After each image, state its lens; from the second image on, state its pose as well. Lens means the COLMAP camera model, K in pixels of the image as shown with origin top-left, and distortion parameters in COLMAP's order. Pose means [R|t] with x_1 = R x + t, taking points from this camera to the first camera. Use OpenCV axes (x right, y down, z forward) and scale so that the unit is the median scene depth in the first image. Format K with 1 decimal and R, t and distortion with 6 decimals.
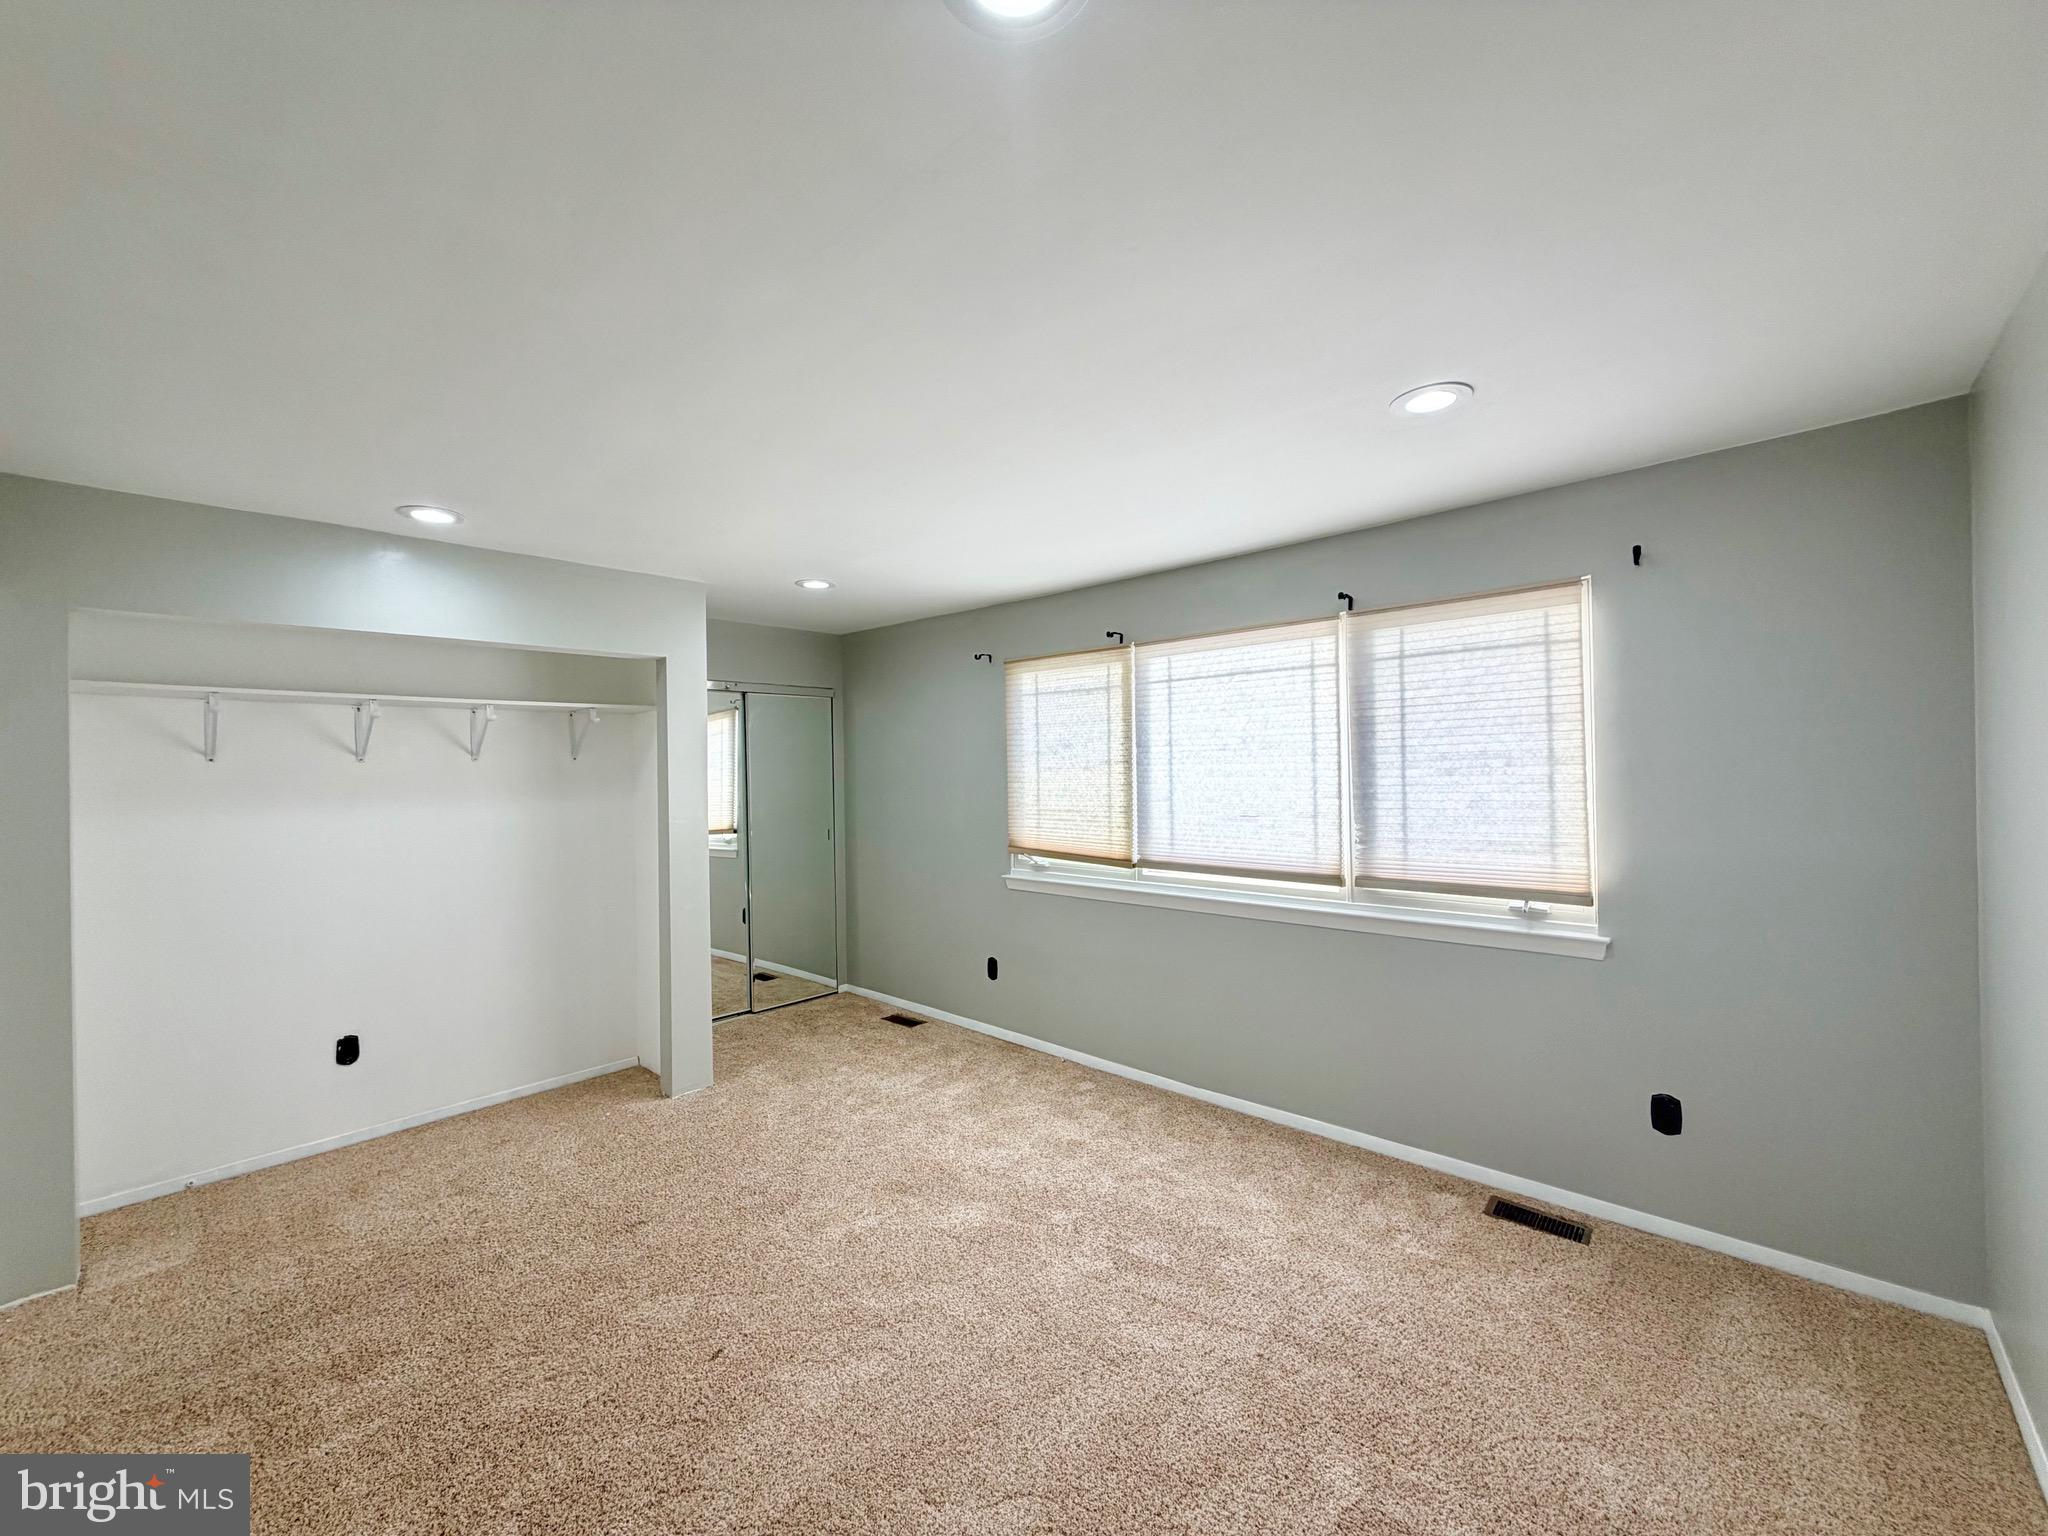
lens RADIAL K [[817.5, 0, 1023.0], [0, 817.5, 764.7], [0, 0, 1]] dist [0.002594, 0.000025]
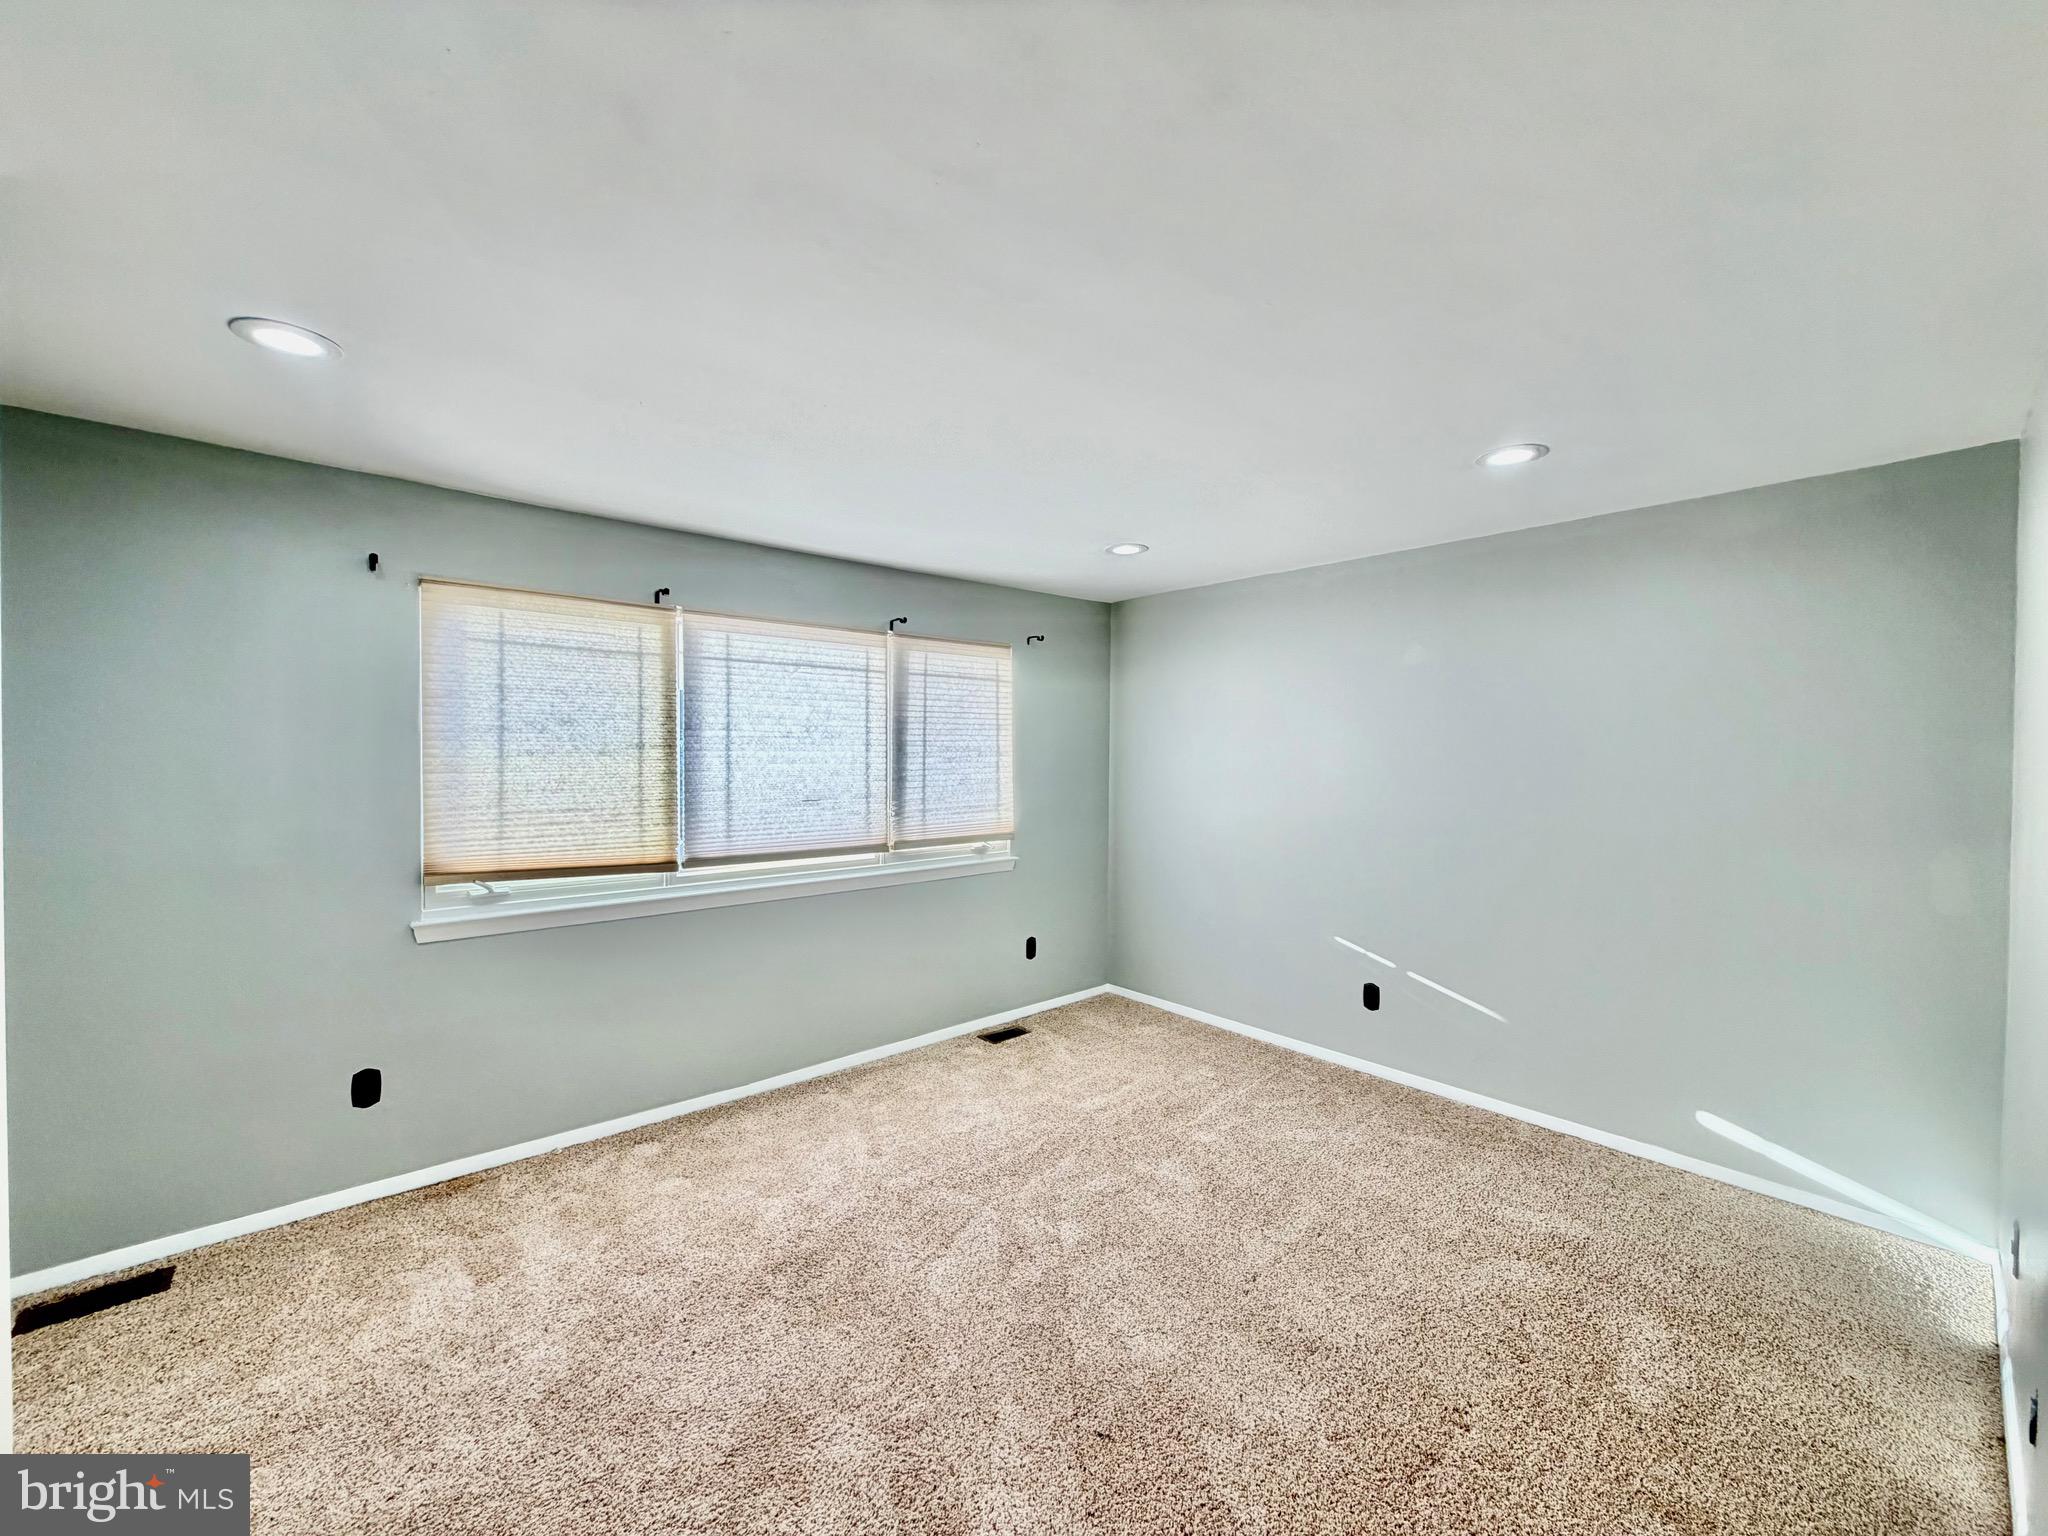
lens RADIAL K [[735.7, 0, 1022.9], [0, 735.7, 771.7], [0, 0, 1]] dist [-0.000421, 0.000057]
pose [[0.150114, -0.007414, 0.988641, -0.619723], [-0.009323, 0.999917, 0.008914, 0.014010], [-0.988625, -0.010555, 0.150032, 0.572632]]
